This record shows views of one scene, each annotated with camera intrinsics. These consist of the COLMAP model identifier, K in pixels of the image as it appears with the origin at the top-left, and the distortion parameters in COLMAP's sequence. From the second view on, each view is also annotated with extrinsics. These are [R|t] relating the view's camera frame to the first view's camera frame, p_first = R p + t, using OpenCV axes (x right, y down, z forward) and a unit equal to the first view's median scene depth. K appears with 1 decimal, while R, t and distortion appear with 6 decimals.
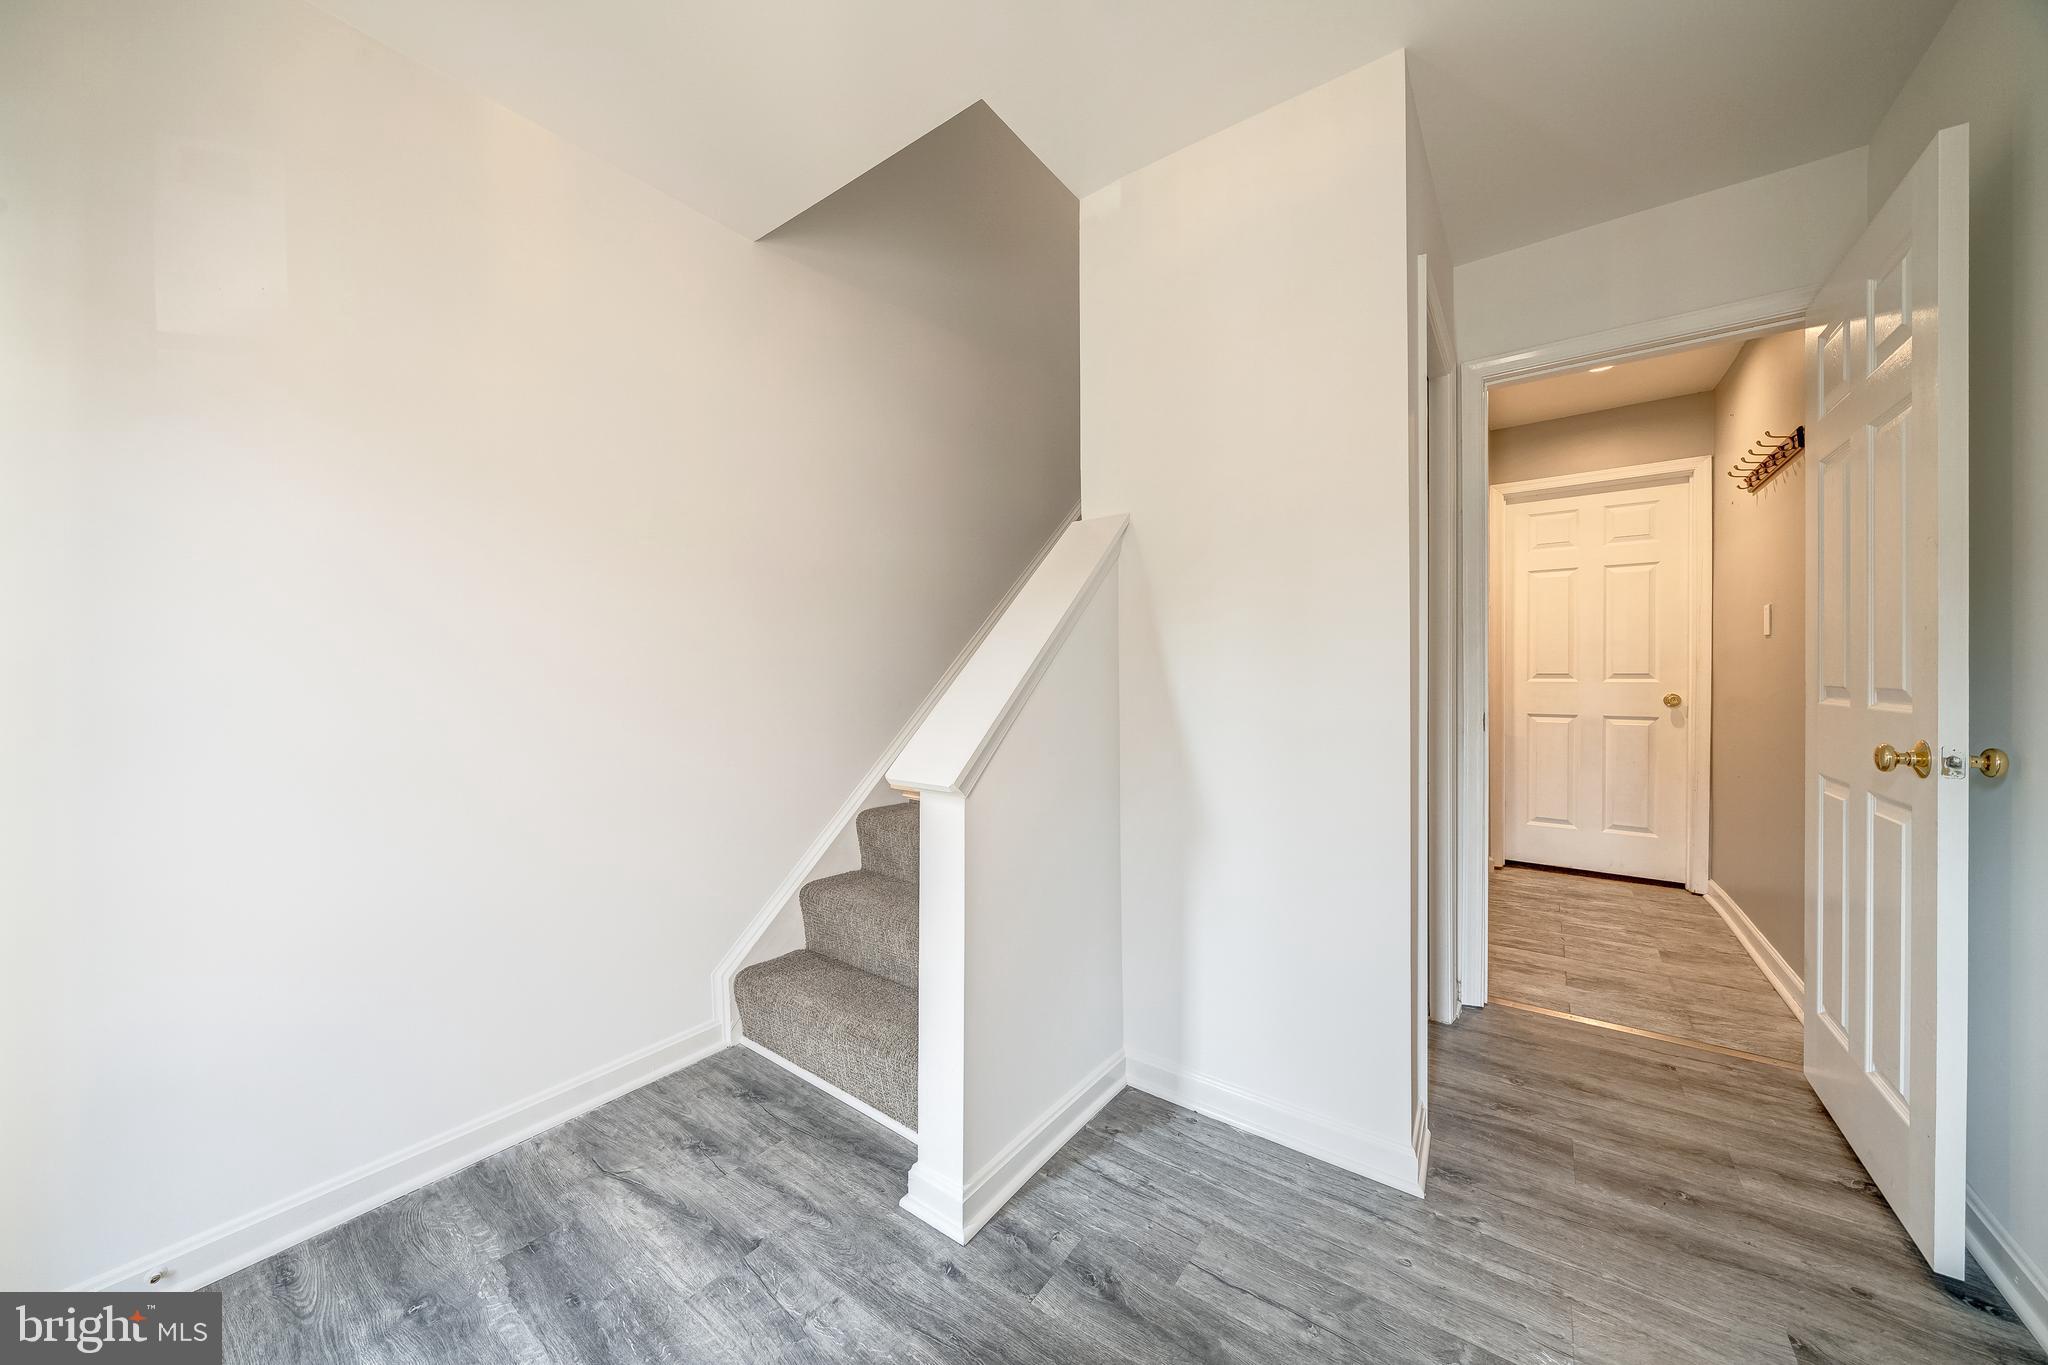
lens RADIAL K [[702.3, 0, 1023.7], [0, 702.3, 687.3], [0, 0, 1]] dist [-0.003751, 0.000083]
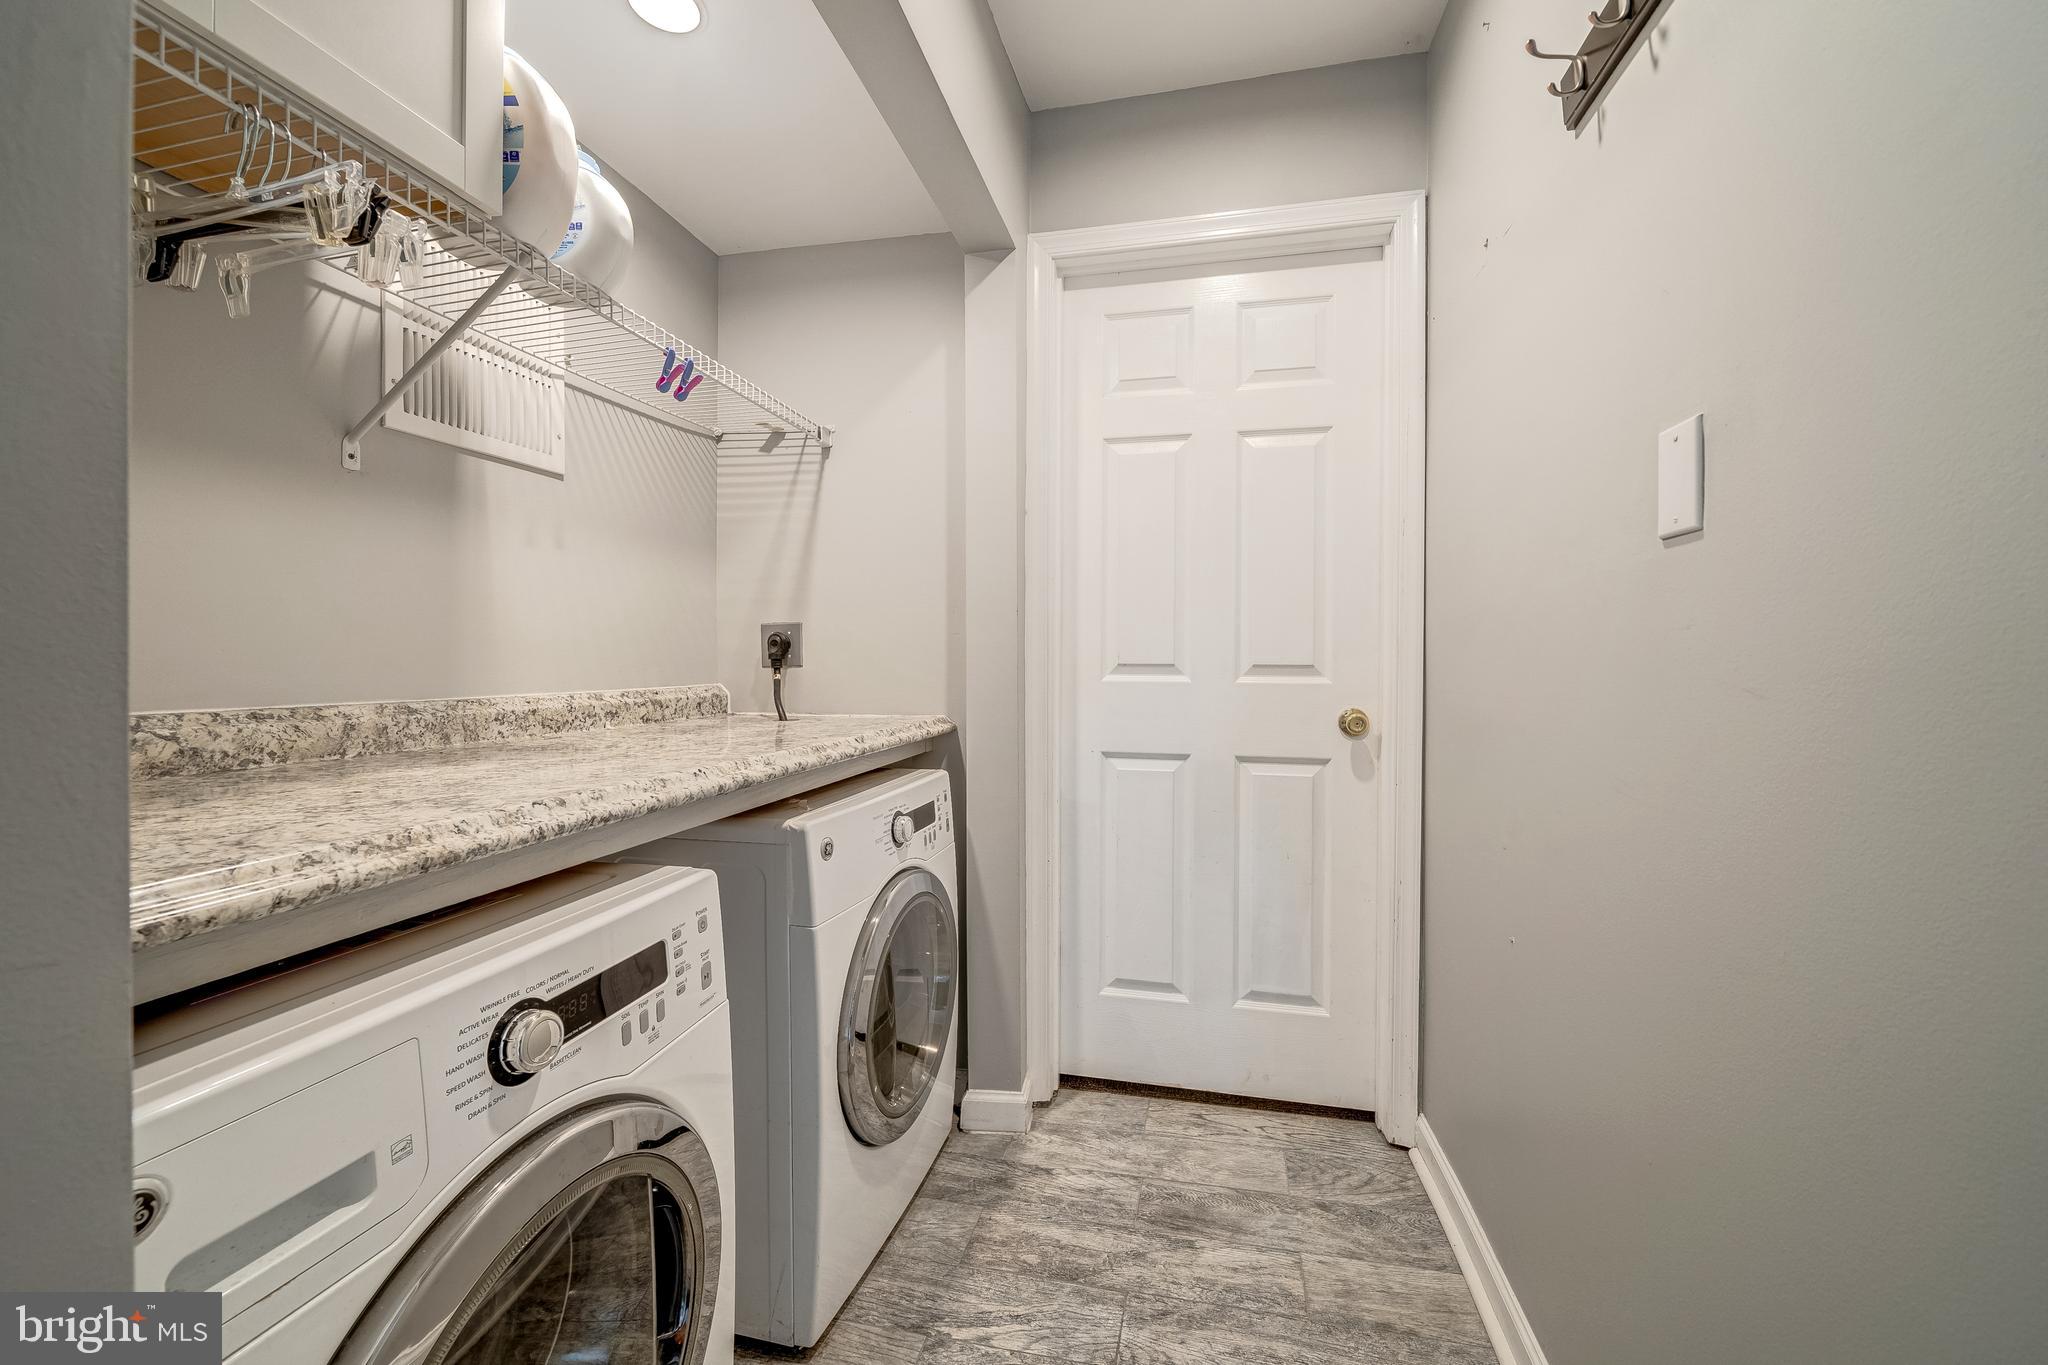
lens RADIAL K [[802.4, 0, 1022.4], [0, 802.4, 673.4], [0, 0, 1]] dist [0.000179, 0.000038]
pose [[0.912912, 0.005288, 0.408123, 0.496135], [-0.002741, 0.999973, -0.006827, -0.010052], [-0.408148, 0.005114, 0.912902, 0.589349]]
